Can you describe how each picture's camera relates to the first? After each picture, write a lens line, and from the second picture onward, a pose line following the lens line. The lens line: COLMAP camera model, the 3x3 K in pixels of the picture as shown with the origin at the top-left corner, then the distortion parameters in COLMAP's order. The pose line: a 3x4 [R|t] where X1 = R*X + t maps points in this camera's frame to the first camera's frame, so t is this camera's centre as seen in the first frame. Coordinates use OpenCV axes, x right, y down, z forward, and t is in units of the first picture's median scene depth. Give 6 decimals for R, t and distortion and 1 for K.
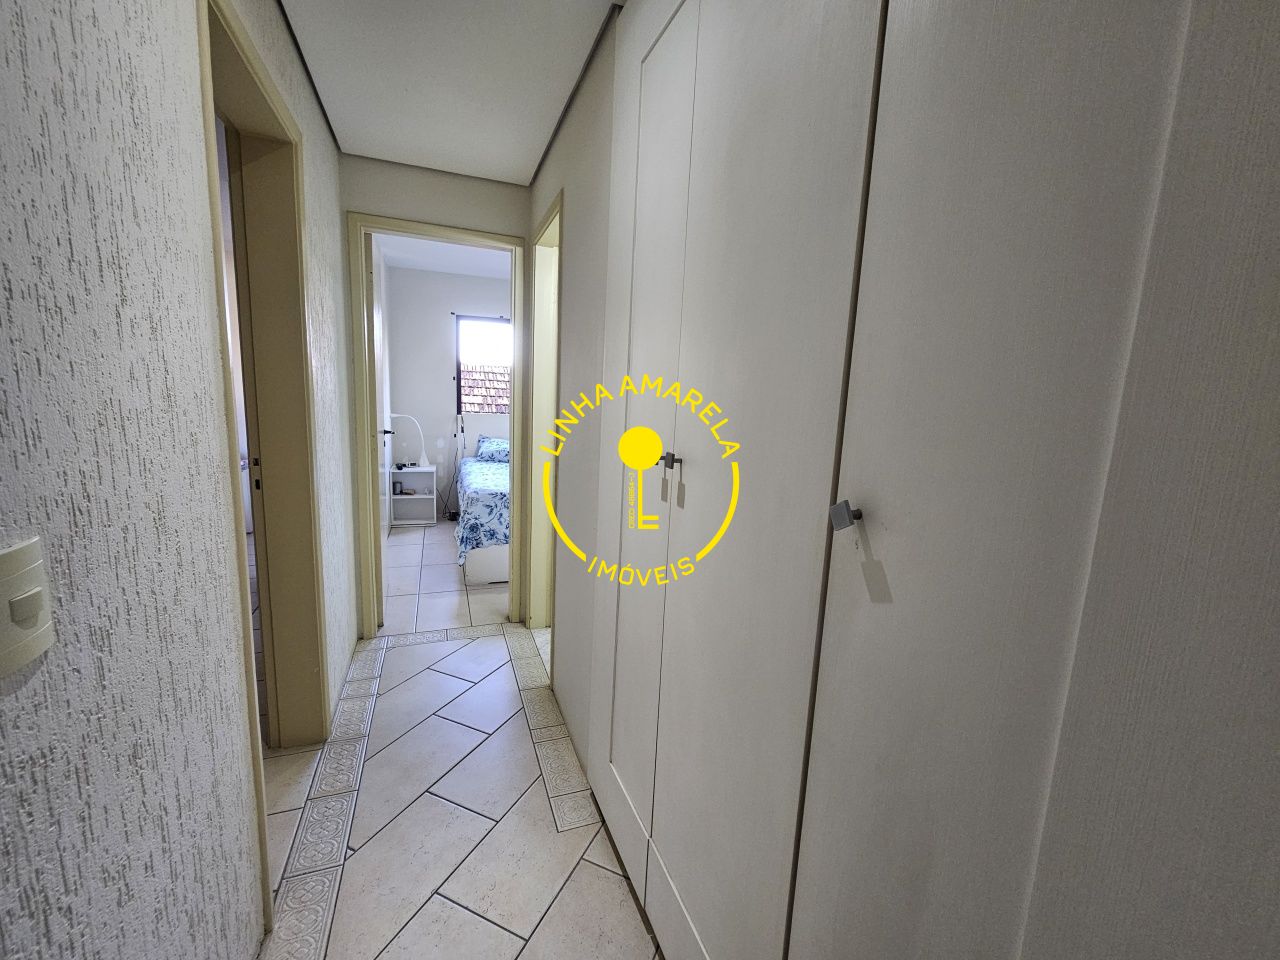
lens RADIAL K [[527.7, 0, 639.6], [0, 527.7, 481.3], [0, 0, 1]] dist [-0.000081, 0.000597]
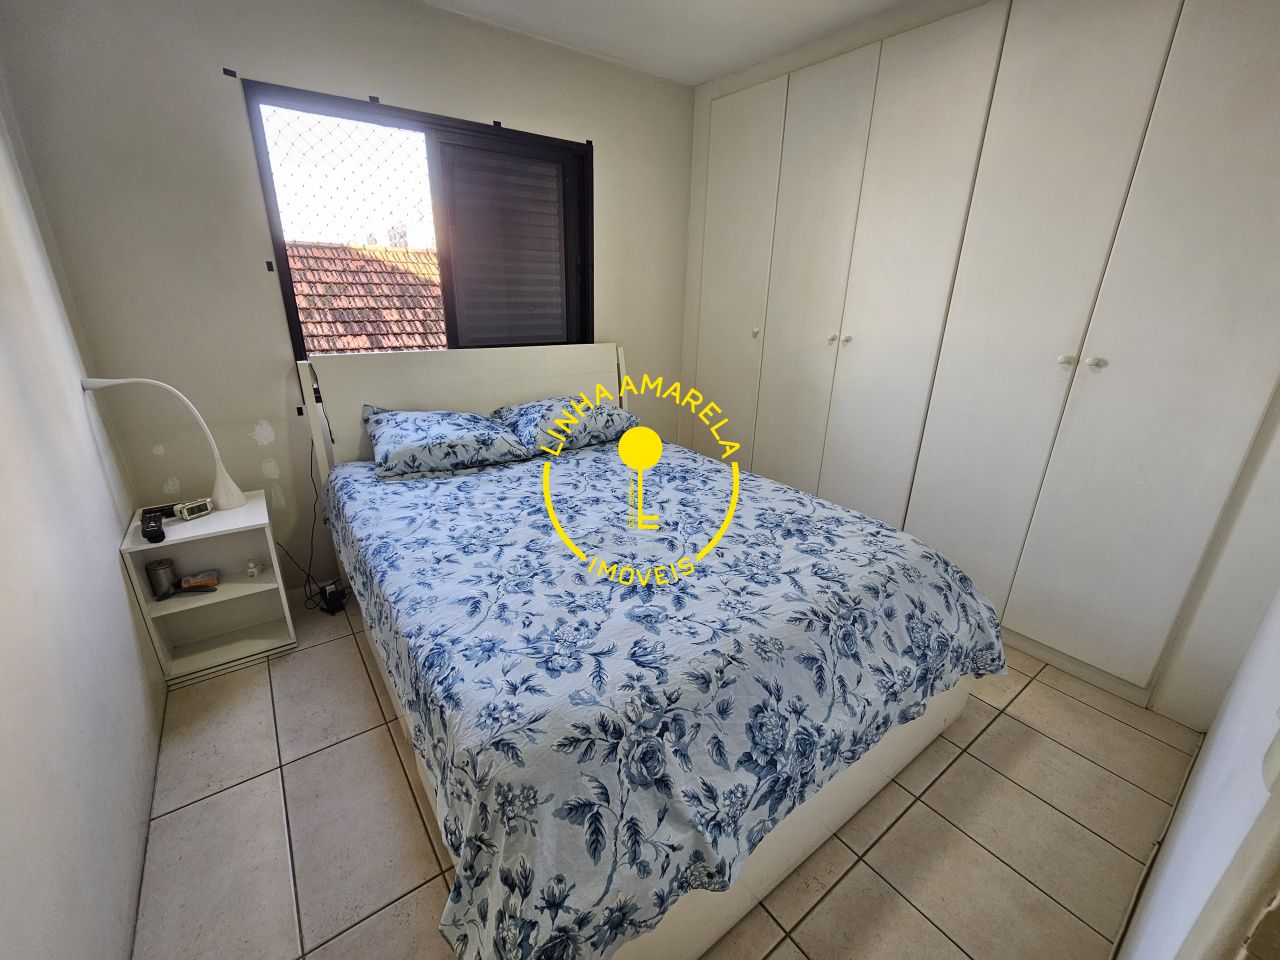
lens RADIAL K [[527.7, 0, 639.1], [0, 527.7, 477.5], [0, 0, 1]] dist [-0.000081, 0.000597]
pose [[0.961748, -0.115345, 0.248468, -0.206785], [0.065763, 0.977723, 0.199333, -0.103633], [-0.265925, -0.175368, 0.947908, 0.537674]]
